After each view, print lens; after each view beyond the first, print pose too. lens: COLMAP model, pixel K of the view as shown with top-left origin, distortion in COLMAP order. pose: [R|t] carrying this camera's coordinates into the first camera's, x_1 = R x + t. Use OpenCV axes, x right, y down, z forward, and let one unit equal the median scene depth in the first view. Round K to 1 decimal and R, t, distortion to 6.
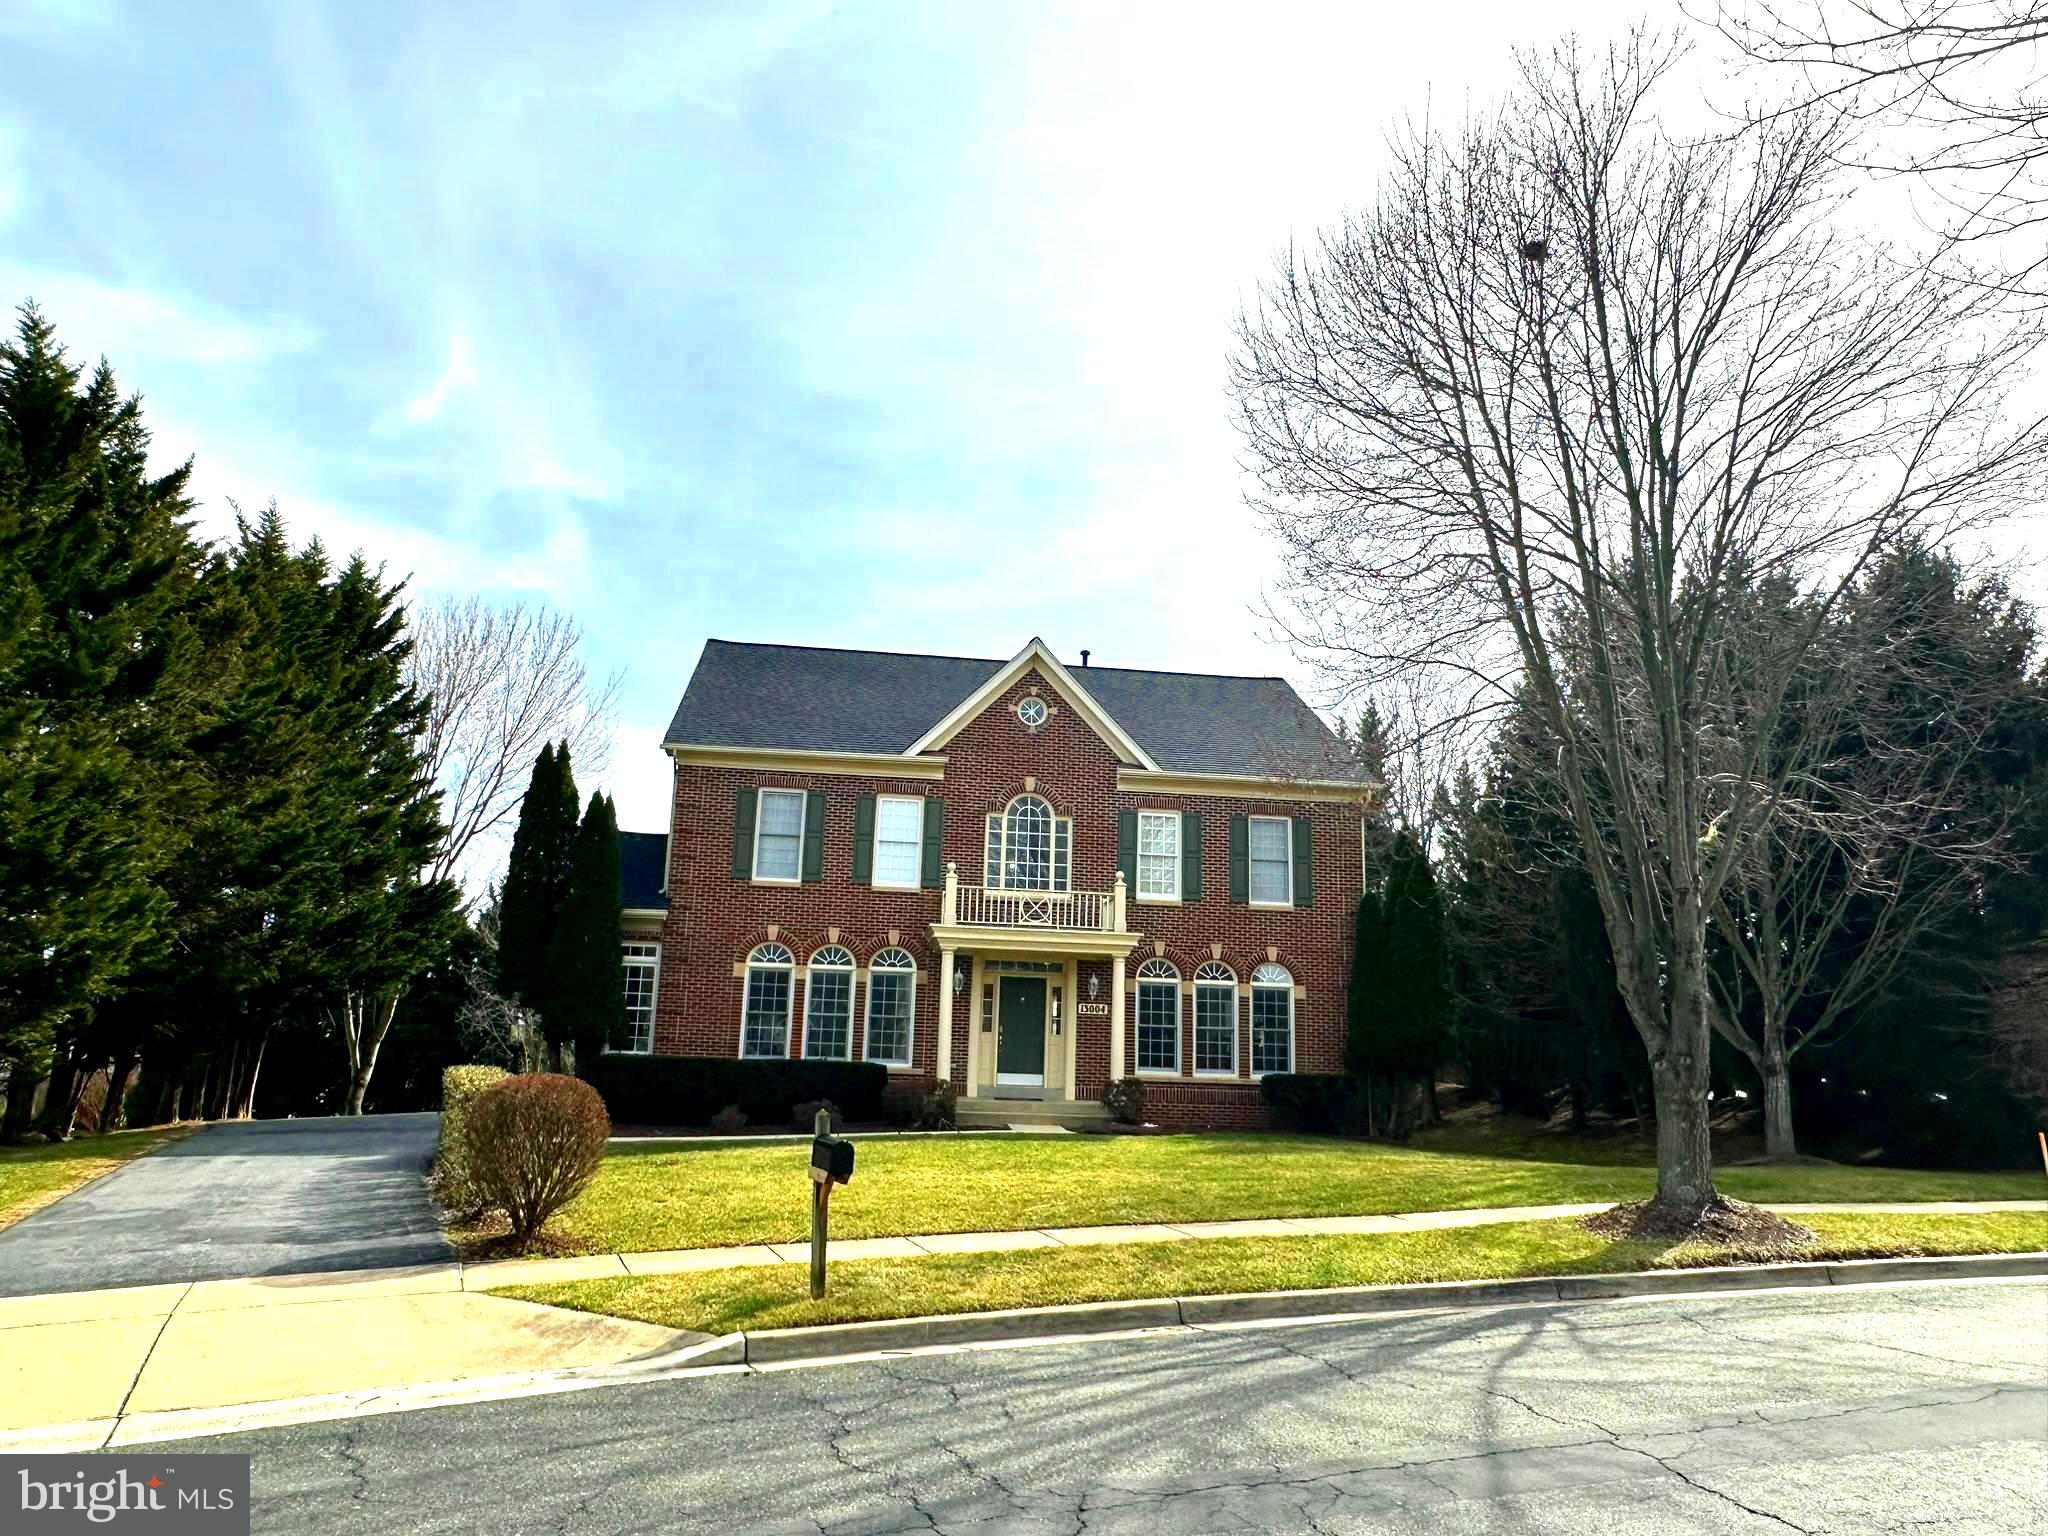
lens RADIAL K [[1342.7, 0, 1024.0], [0, 1342.7, 768.0], [0, 0, 1]] dist [0.000411, -0.000166]
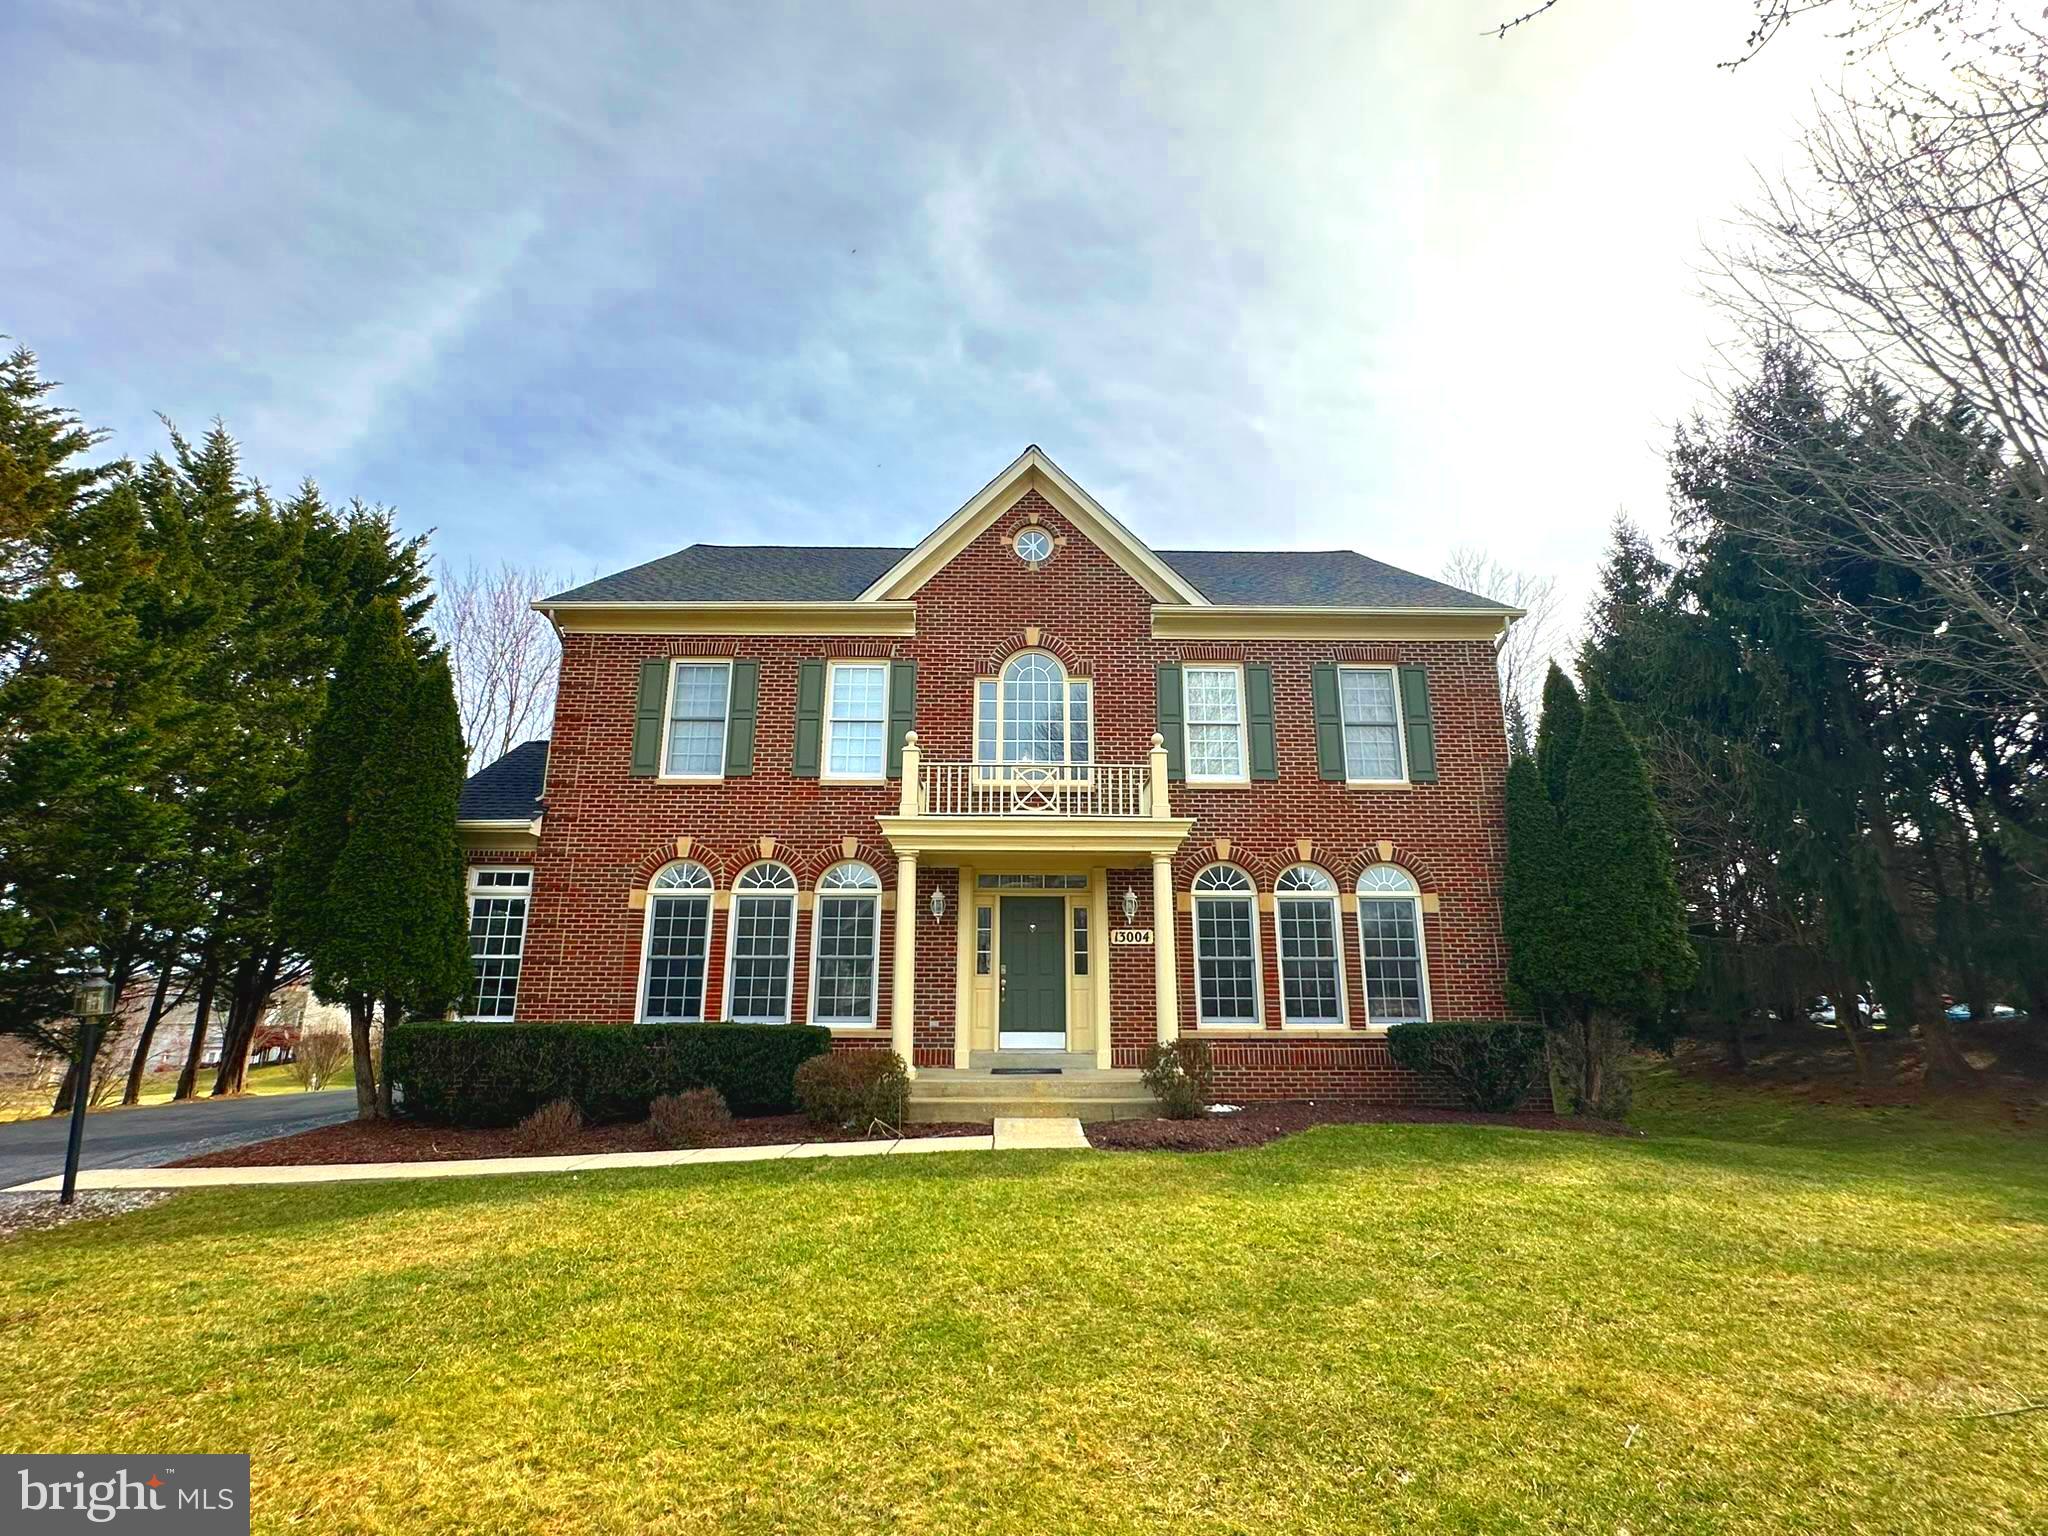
lens RADIAL K [[934.5, 0, 1024.0], [0, 934.5, 768.0], [0, 0, 1]] dist [0.000746, 0.000199]
pose [[0.992888, -0.055109, -0.105531, 0.051843], [0.052458, 0.998238, -0.027740, 0.101578], [0.106874, 0.022007, 0.994029, 0.503672]]
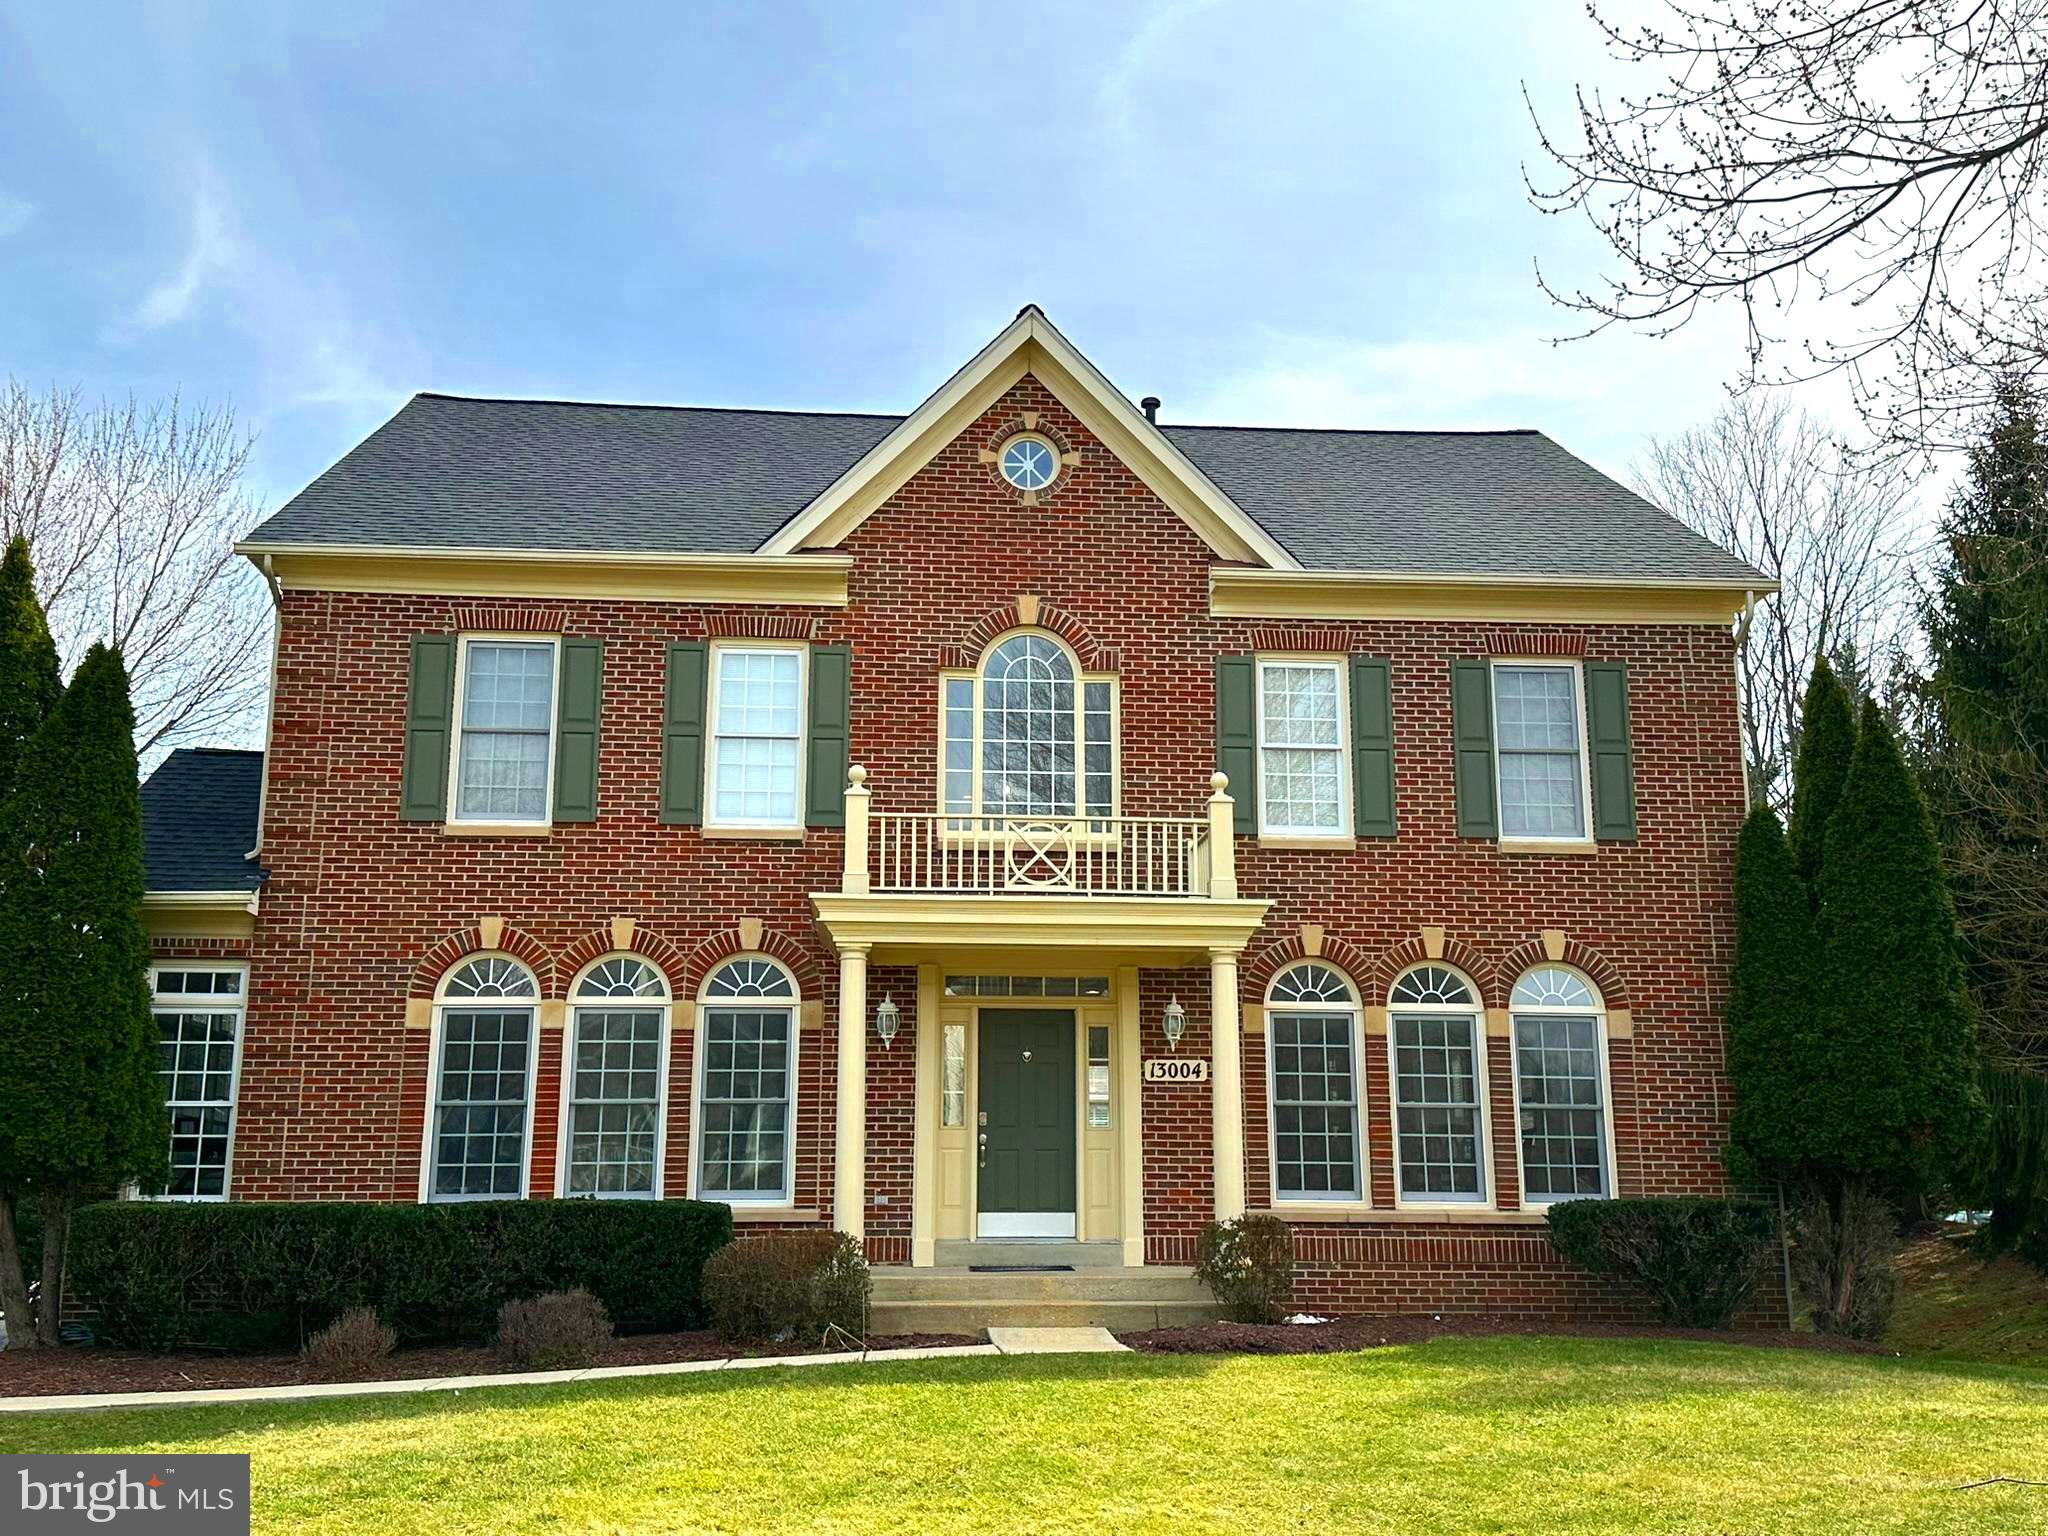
lens RADIAL K [[1962.1, 0, 1024.0], [0, 1962.1, 768.0], [0, 0, 1]] dist [0.180433, -0.337428]
pose [[0.998200, -0.040020, -0.044663, 0.033394], [0.040259, 0.999179, 0.004447, 0.067755], [0.044448, -0.006237, 0.998992, 0.303187]]
